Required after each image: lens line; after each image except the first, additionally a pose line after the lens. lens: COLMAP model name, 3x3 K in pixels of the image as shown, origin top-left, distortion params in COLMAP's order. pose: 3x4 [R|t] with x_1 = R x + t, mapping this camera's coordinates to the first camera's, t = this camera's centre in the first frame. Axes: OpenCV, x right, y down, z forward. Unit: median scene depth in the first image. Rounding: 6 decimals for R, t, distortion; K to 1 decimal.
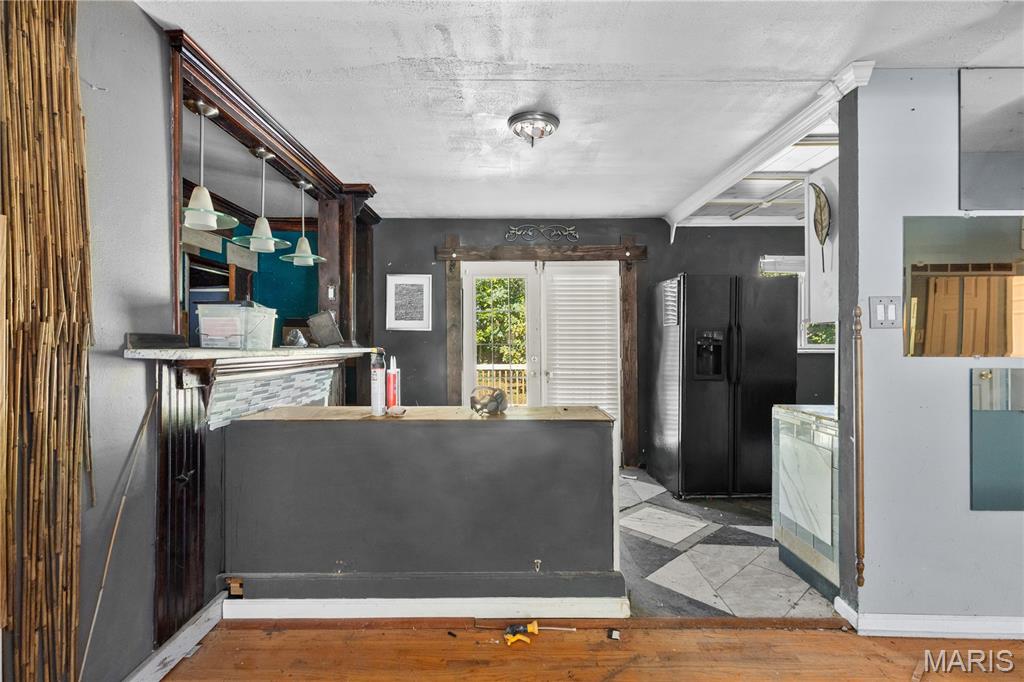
lens RADIAL K [[481.3, 0, 506.1], [0, 481.3, 338.4], [0, 0, 1]] dist [0.000901, 0.000016]
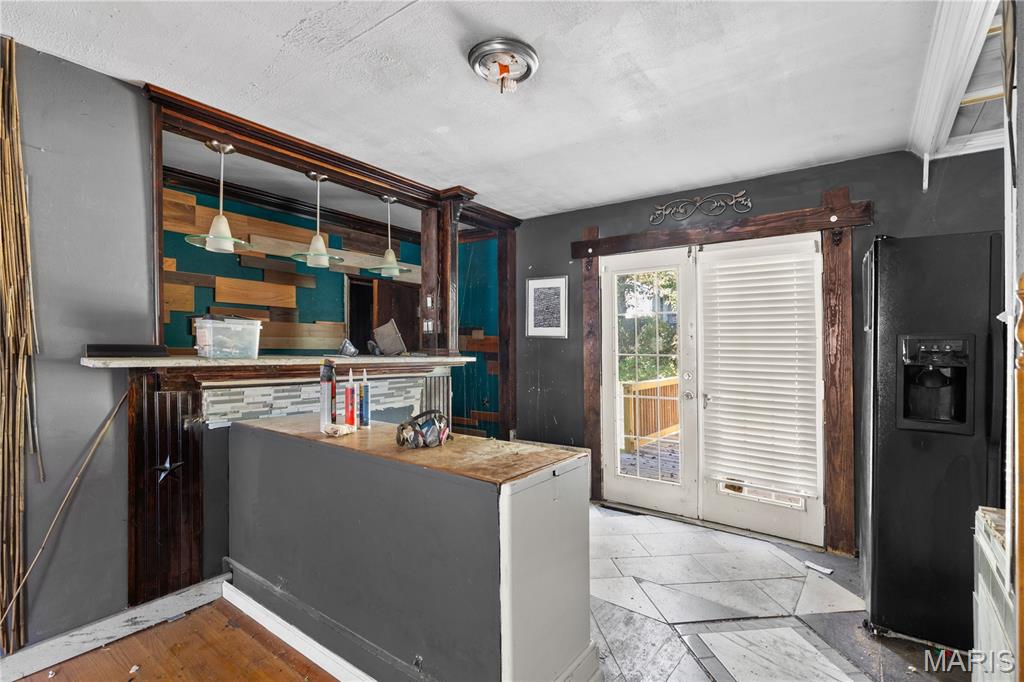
lens RADIAL K [[481.3, 0, 517.1], [0, 481.3, 344.5], [0, 0, 1]] dist [0.000901, 0.000016]
pose [[0.805227, 0.006491, -0.592931, 0.376812], [-0.005926, 0.999978, 0.002898, -0.009495], [0.592937, 0.001180, 0.805248, 0.301462]]
